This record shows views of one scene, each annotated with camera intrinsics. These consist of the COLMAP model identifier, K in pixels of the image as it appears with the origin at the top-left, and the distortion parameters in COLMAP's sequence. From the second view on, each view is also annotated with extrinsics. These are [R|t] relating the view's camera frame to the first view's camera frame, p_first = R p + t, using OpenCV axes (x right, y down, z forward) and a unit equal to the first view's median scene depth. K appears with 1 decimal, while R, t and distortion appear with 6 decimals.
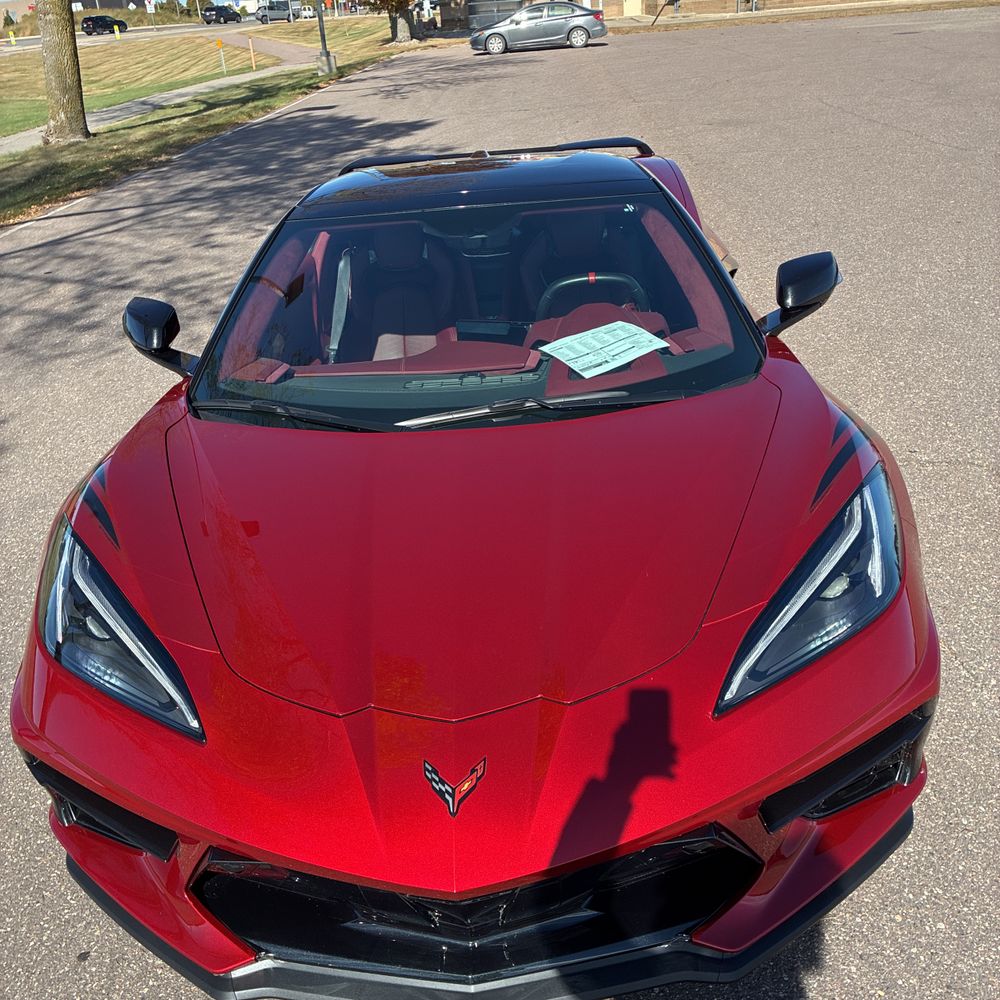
lens RADIAL K [[1009.4, 0, 500.4], [0, 1009.4, 496.5], [0, 0, 1]] dist [0.026203, 0.000000]
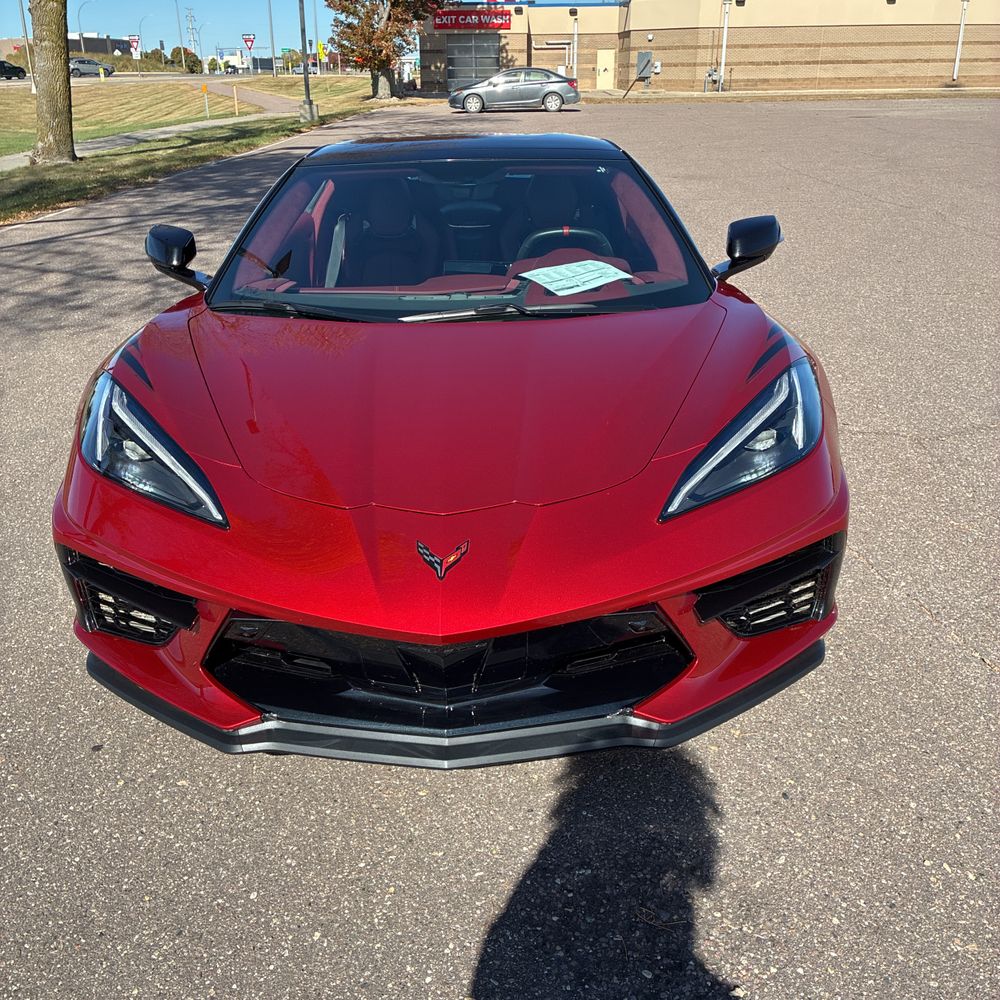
lens RADIAL K [[1009.4, 0, 491.4], [0, 1009.4, 498.1], [0, 0, 1]] dist [0.026203, 0.000000]
pose [[0.998270, 0.047968, 0.033993, -0.017505], [-0.045854, 0.997119, -0.060431, 0.160212], [-0.036794, 0.058768, 0.997593, -0.111656]]
